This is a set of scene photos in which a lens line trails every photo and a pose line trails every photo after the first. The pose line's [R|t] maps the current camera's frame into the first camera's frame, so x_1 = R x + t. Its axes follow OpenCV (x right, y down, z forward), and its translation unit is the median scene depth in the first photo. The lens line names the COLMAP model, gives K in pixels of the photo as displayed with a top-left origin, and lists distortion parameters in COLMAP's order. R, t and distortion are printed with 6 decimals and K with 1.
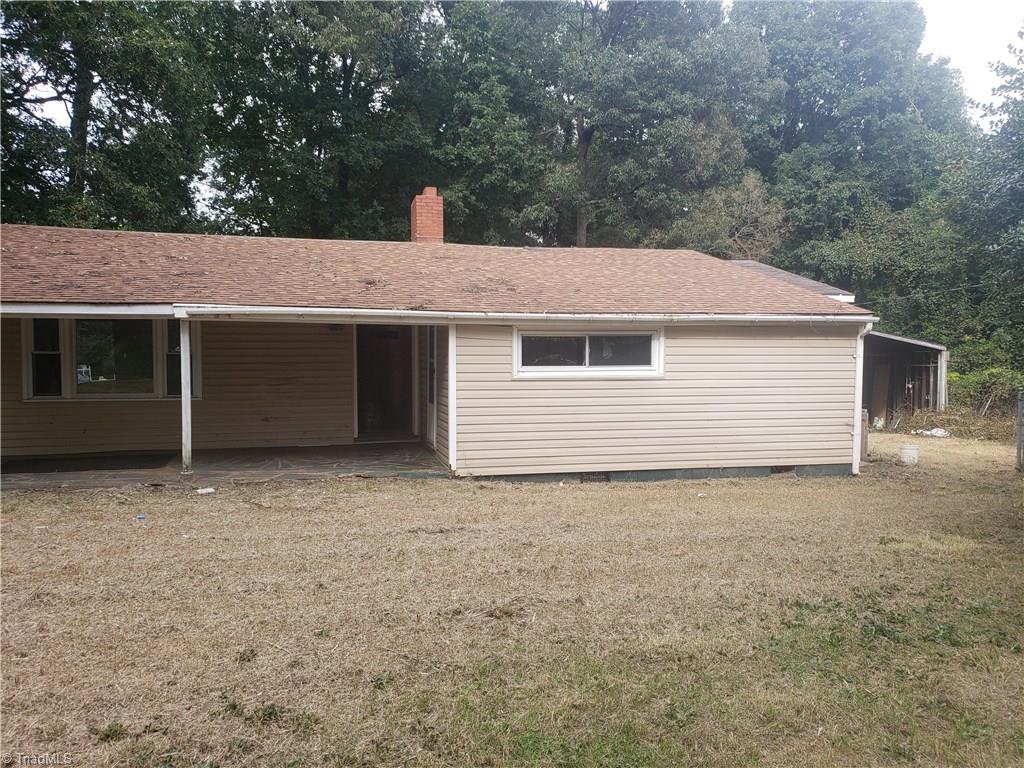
lens RADIAL K [[773.6, 0, 522.8], [0, 773.6, 415.7], [0, 0, 1]] dist [0.000384, -0.011411]
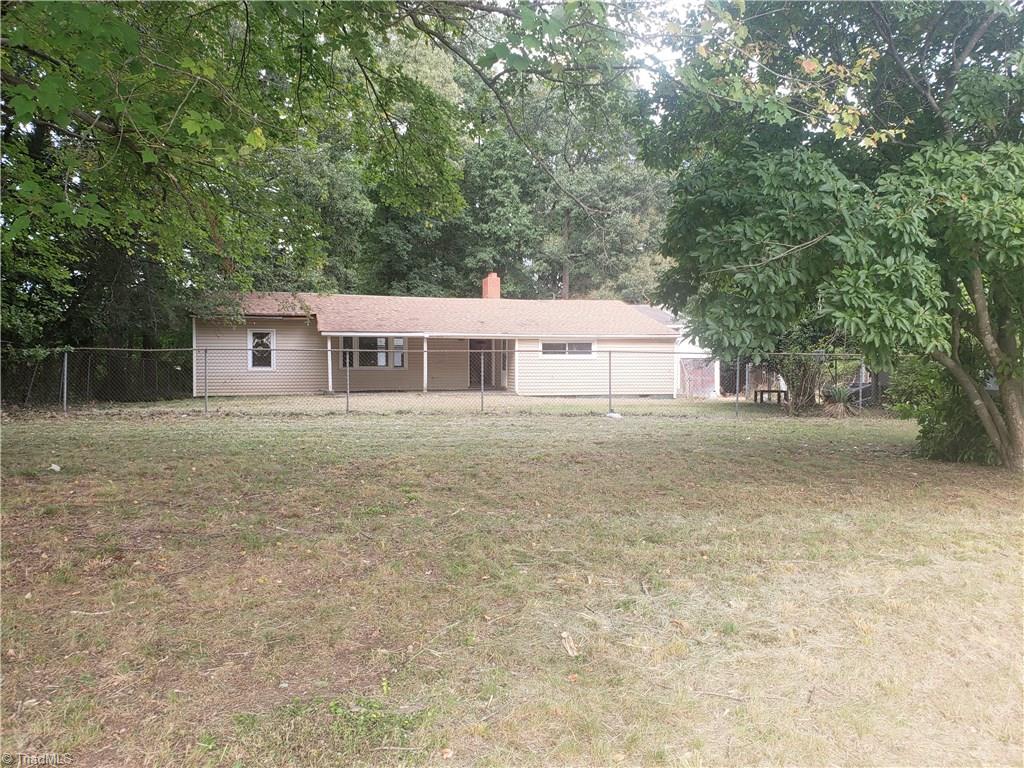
lens RADIAL K [[776.2, 0, 512.0], [0, 776.2, 384.0], [0, 0, 1]] dist [0.218194, -0.001923]
pose [[0.999994, -0.002367, 0.002647, -0.102939], [0.002489, 0.998878, -0.047292, 0.151629], [-0.002532, 0.047298, 0.998878, -1.548738]]
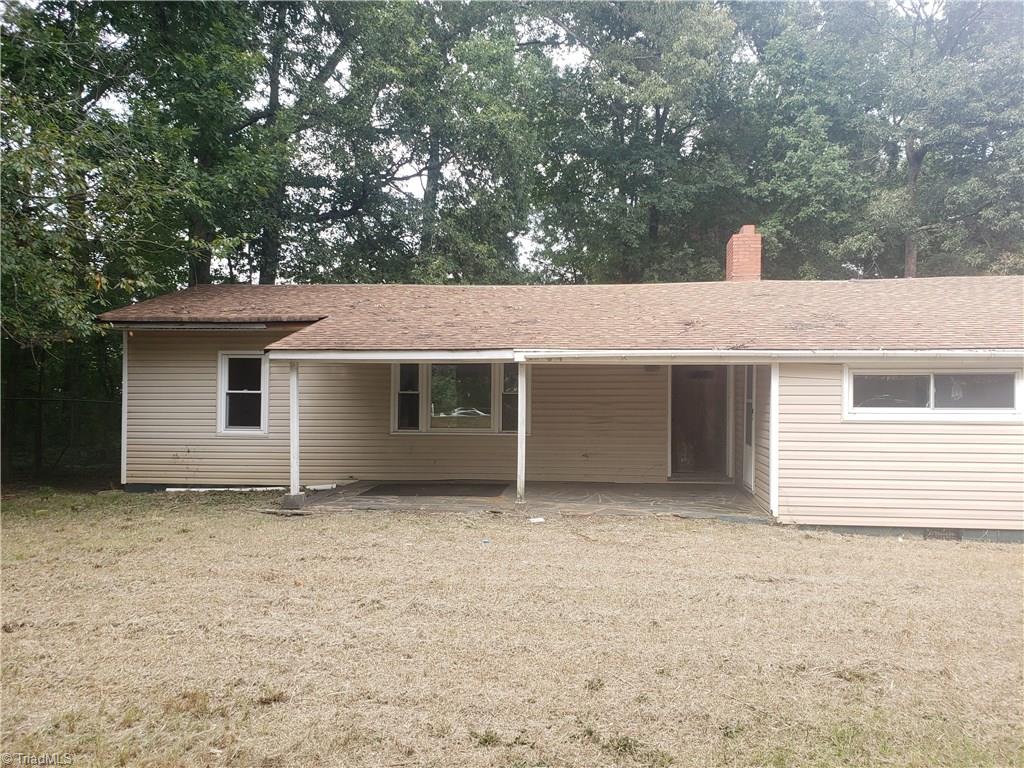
lens RADIAL K [[773.6, 0, 522.8], [0, 773.6, 415.7], [0, 0, 1]] dist [0.000384, -0.011411]
pose [[0.928923, 0.013508, -0.370027, -0.025883], [-0.032460, 0.998458, -0.045040, -0.000399], [0.368848, 0.053850, 0.927929, -0.009288]]
